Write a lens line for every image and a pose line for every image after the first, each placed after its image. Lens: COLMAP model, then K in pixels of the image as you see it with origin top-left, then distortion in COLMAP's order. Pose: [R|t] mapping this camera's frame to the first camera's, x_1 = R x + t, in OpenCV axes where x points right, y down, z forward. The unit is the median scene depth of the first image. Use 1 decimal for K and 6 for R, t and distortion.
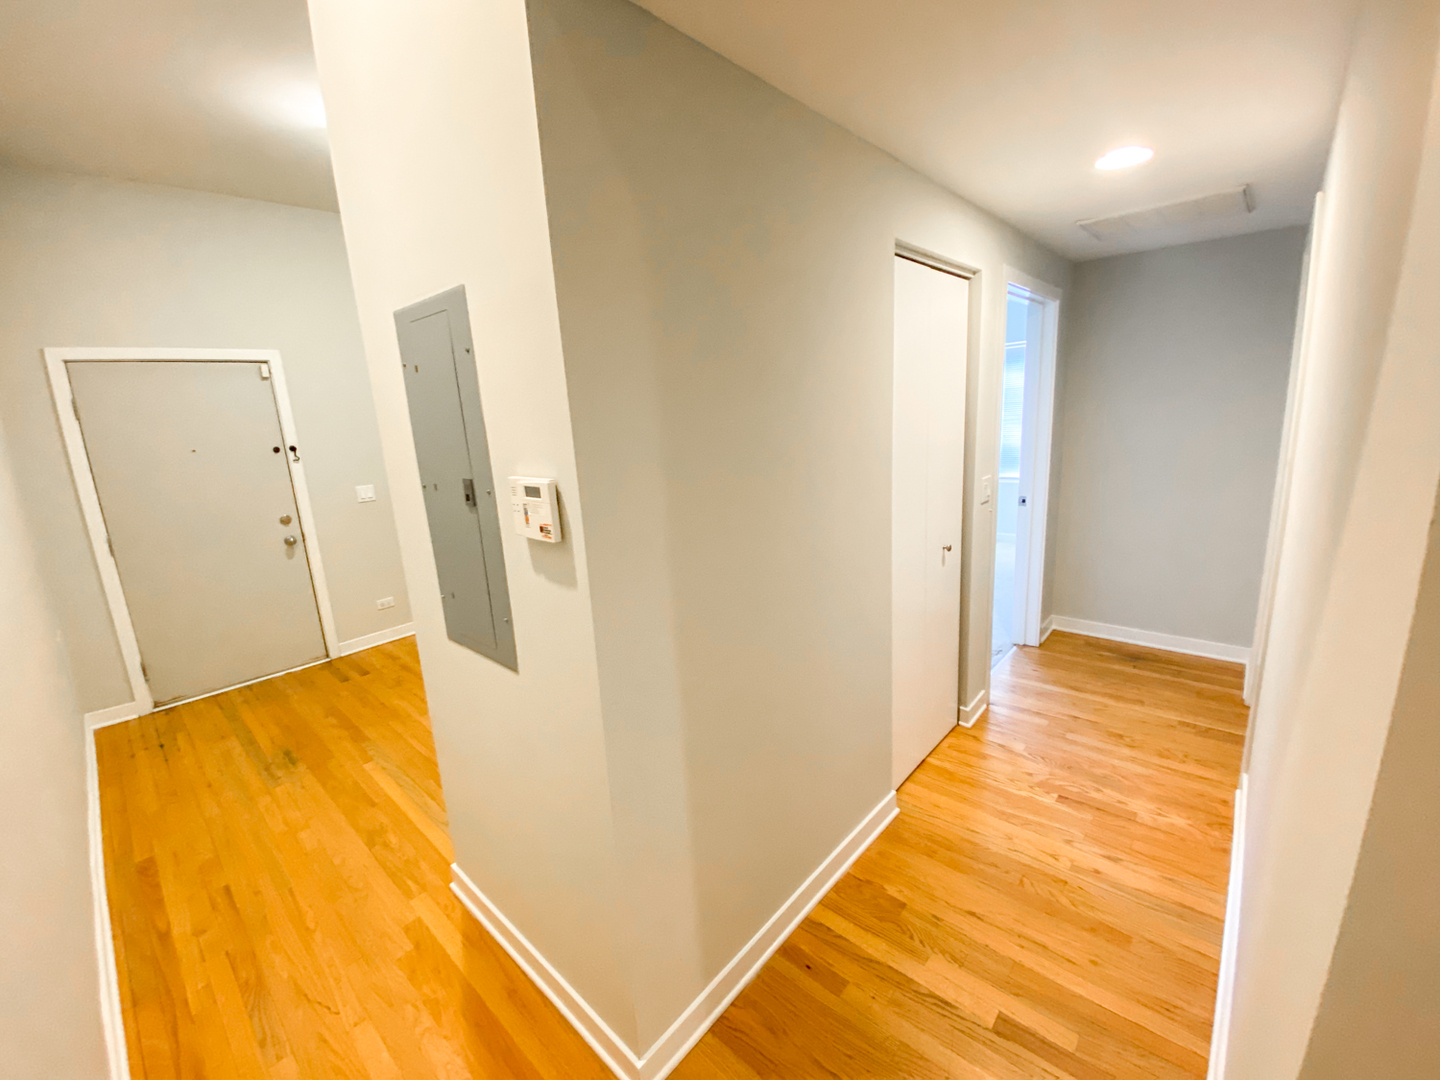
lens RADIAL K [[589.1, 0, 727.7], [0, 589.1, 533.5], [0, 0, 1]] dist [0.011611, -0.017521]
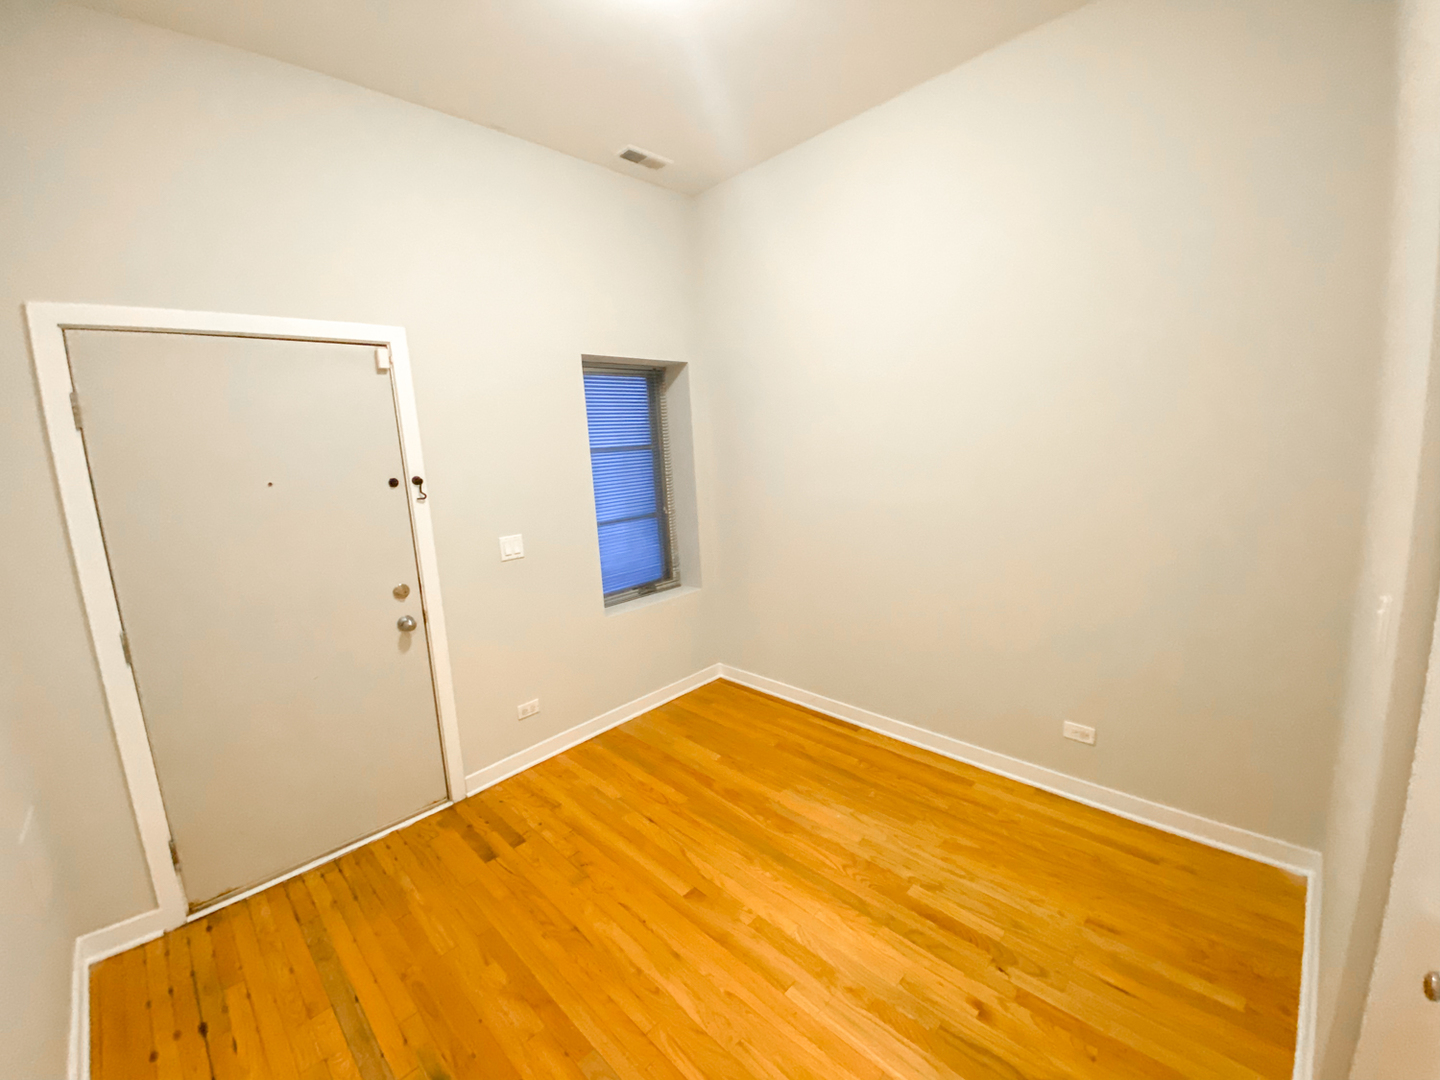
lens RADIAL K [[589.1, 0, 727.7], [0, 589.1, 533.5], [0, 0, 1]] dist [0.011611, -0.017521]
pose [[0.999206, 0.011969, -0.038012, -0.391808], [-0.013634, 0.998945, -0.043849, -0.065802], [0.037447, 0.044333, 0.998315, 0.391015]]
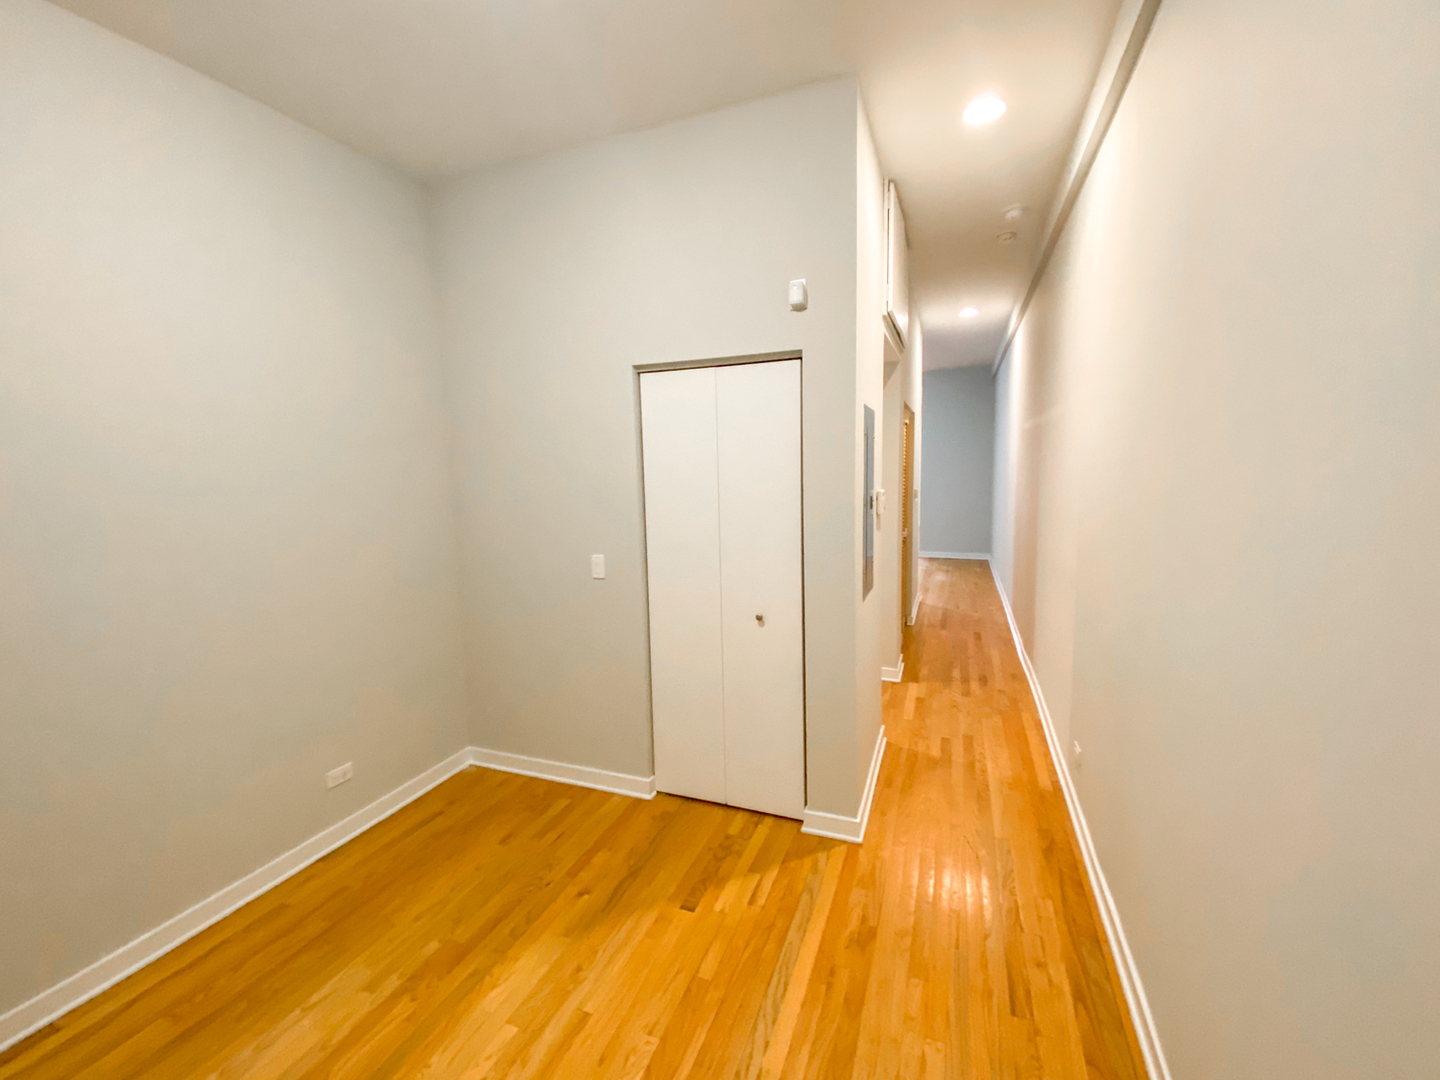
lens RADIAL K [[589.1, 0, 727.7], [0, 589.1, 533.5], [0, 0, 1]] dist [0.011611, -0.017521]
pose [[-0.349644, -0.037254, 0.936141, -0.824583], [0.237894, 0.962930, 0.127173, -0.131199], [-0.906176, 0.267167, -0.327820, 0.821133]]
